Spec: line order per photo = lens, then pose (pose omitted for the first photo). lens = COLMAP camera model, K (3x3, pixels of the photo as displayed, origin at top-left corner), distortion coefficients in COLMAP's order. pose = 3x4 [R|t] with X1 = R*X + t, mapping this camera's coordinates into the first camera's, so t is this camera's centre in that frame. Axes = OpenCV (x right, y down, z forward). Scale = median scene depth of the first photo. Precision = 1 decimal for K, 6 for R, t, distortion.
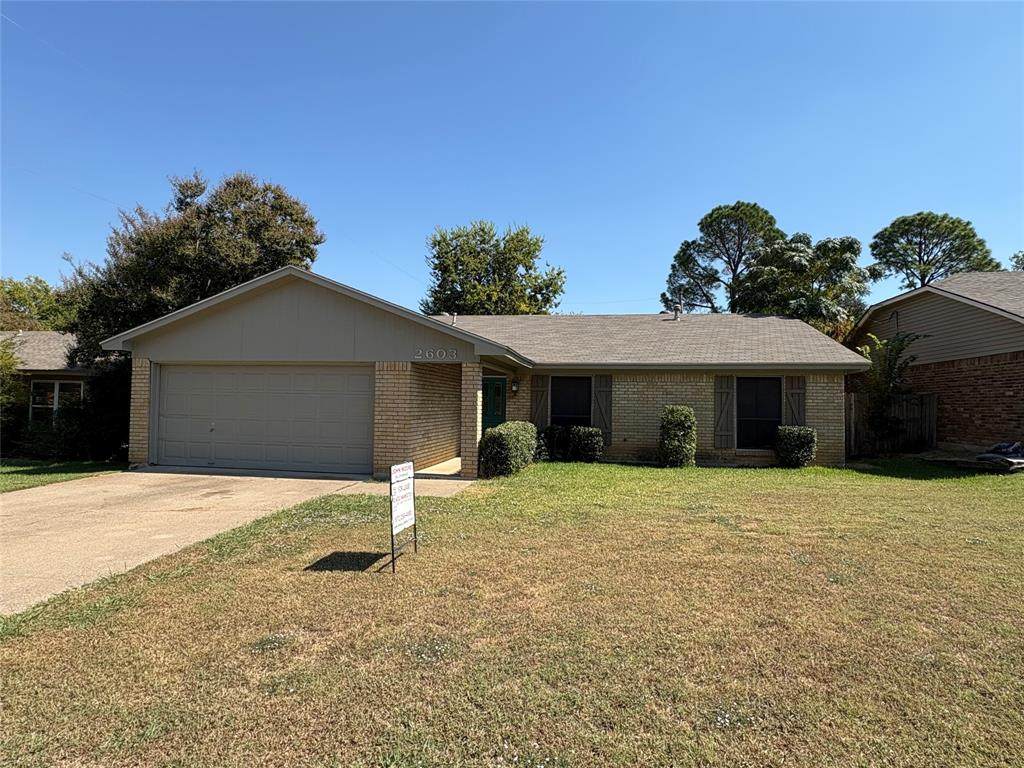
lens RADIAL K [[557.6, 0, 509.6], [0, 557.6, 386.9], [0, 0, 1]] dist [-0.001715, 0.000716]
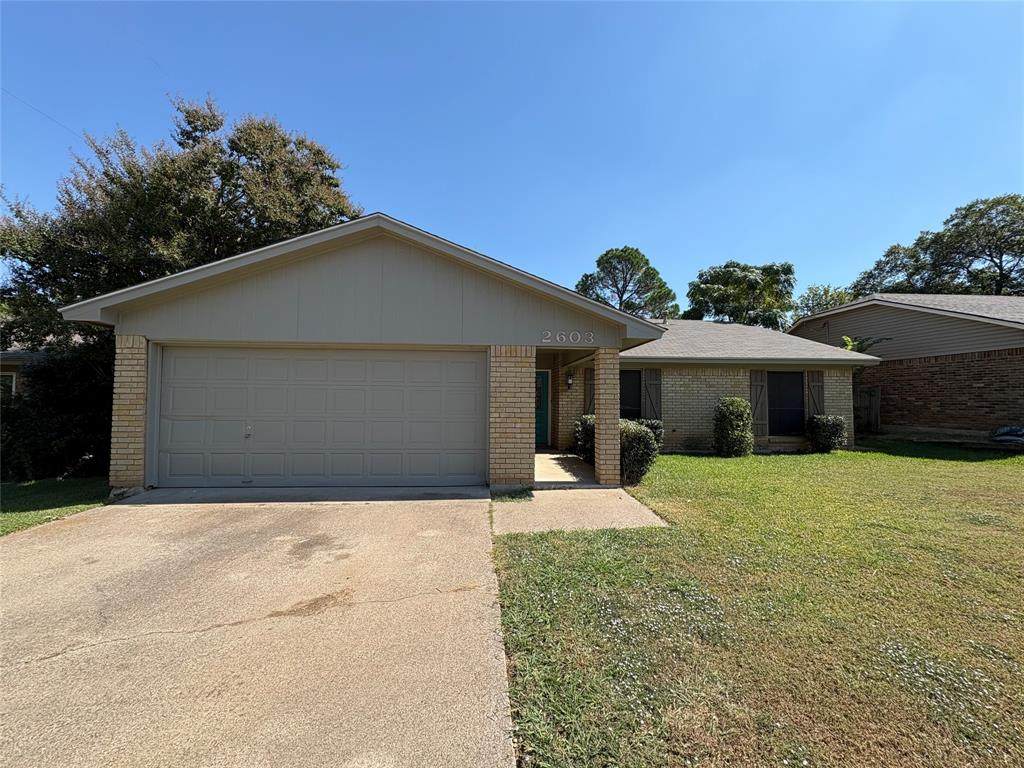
lens RADIAL K [[407.2, 0, 512.9], [0, 407.2, 382.7], [0, 0, 1]] dist [-0.000260, 0.000369]
pose [[0.969394, 0.000538, 0.245511, -0.284258], [0.001152, 0.999977, -0.006741, 0.009789], [-0.245509, 0.006817, 0.969370, 0.342412]]
